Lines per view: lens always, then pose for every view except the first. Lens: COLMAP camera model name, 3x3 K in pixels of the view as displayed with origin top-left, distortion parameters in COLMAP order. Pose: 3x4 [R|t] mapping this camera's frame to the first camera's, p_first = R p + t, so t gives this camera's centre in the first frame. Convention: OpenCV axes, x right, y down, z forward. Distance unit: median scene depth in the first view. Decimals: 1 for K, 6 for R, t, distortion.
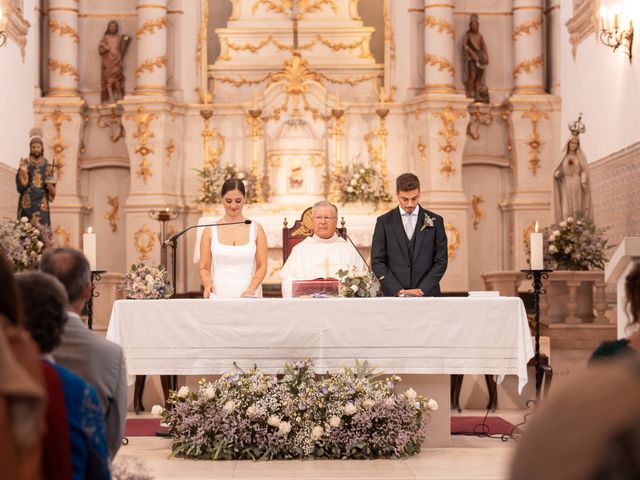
lens RADIAL K [[2151.6, 0, 393.2], [0, 2151.6, 240.2], [0, 0, 1]] dist [-0.098104, 0.186076]
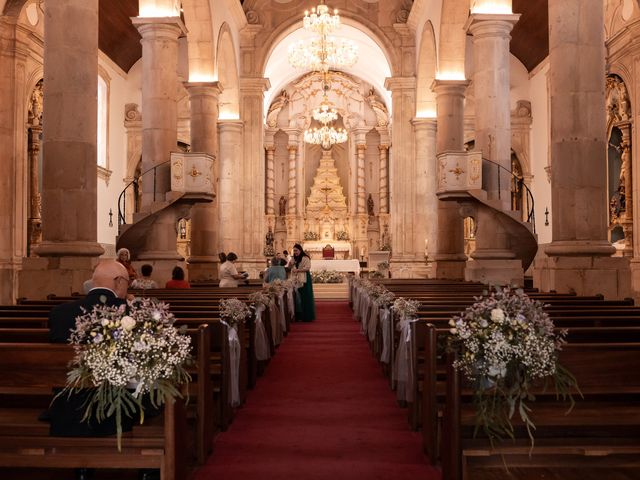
lens RADIAL K [[1639.2, 0, 280.5], [0, 1639.2, 238.9], [0, 0, 1]] dist [-0.008492, -0.214918]
pose [[0.996595, -0.000513, -0.082456, 0.126171], [0.000552, 1.000000, 0.000444, -0.021560], [0.082456, -0.000488, 0.996595, -2.150584]]
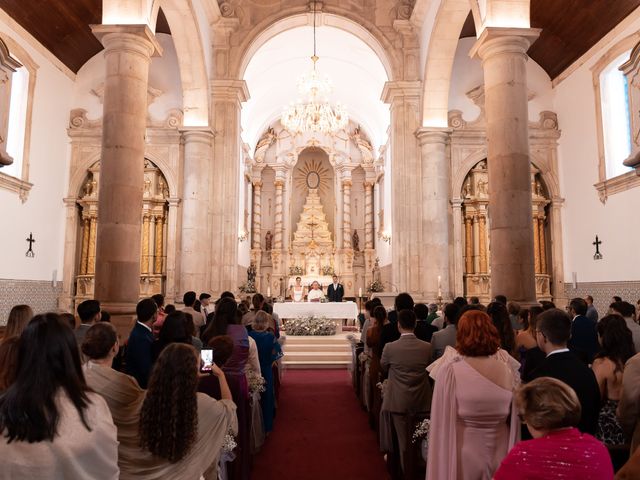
lens RADIAL K [[669.1, 0, 331.4], [0, 669.1, 223.4], [0, 0, 1]] dist [0.001695, -0.002646]
pose [[0.999765, 0.003428, -0.021403, 0.018687], [-0.004974, 0.997348, -0.072606, -0.023563], [0.021097, 0.072696, 0.997131, -0.294619]]
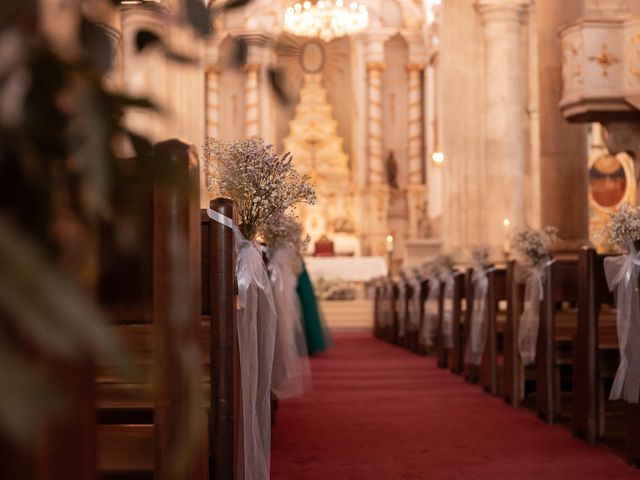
lens RADIAL K [[2441.5, 0, 320.0], [0, 2441.5, 240.0], [0, 0, 1]] dist [0.025017, 0.198268]
pose [[0.999448, -0.005319, -0.032778, 0.046771], [0.004751, 0.999838, -0.017374, 0.035387], [0.032865, 0.017209, 0.999312, -1.617974]]
